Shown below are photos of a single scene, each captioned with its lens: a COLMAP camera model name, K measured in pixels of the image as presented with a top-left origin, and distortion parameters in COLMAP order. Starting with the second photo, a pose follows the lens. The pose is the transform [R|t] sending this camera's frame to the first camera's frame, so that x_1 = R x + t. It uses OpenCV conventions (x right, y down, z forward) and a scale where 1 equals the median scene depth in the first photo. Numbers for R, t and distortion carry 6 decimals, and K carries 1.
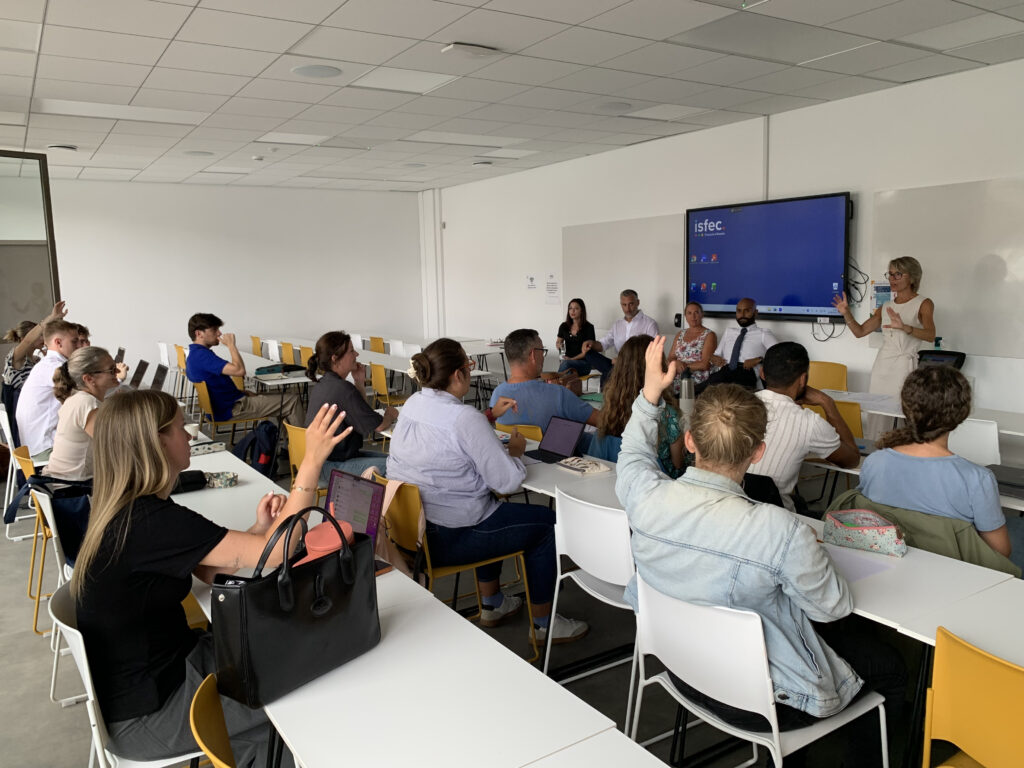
lens RADIAL K [[809.2, 0, 512.0], [0, 809.2, 384.0], [0, 0, 1]] dist [0.026037, -0.006626]
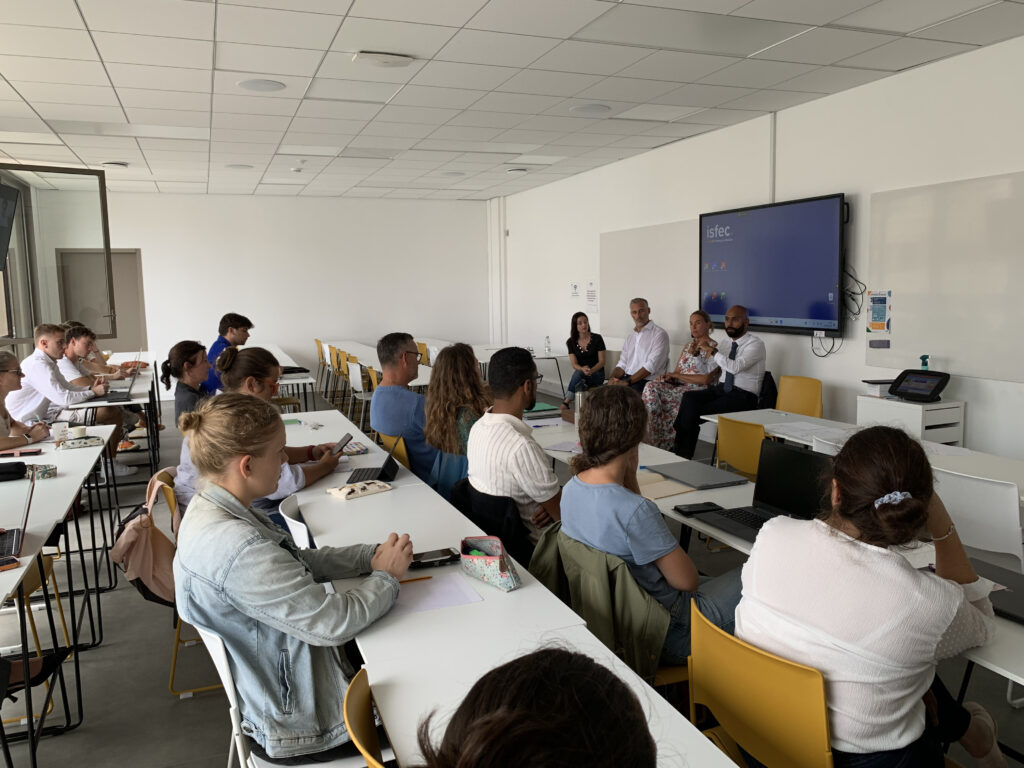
lens RADIAL K [[809.2, 0, 512.0], [0, 809.2, 384.0], [0, 0, 1]] dist [0.026037, -0.006626]
pose [[0.978682, 0.032726, -0.202759, 0.205916], [-0.034795, 0.999372, -0.006650, -0.003557], [0.202414, 0.013563, 0.979206, 0.032480]]
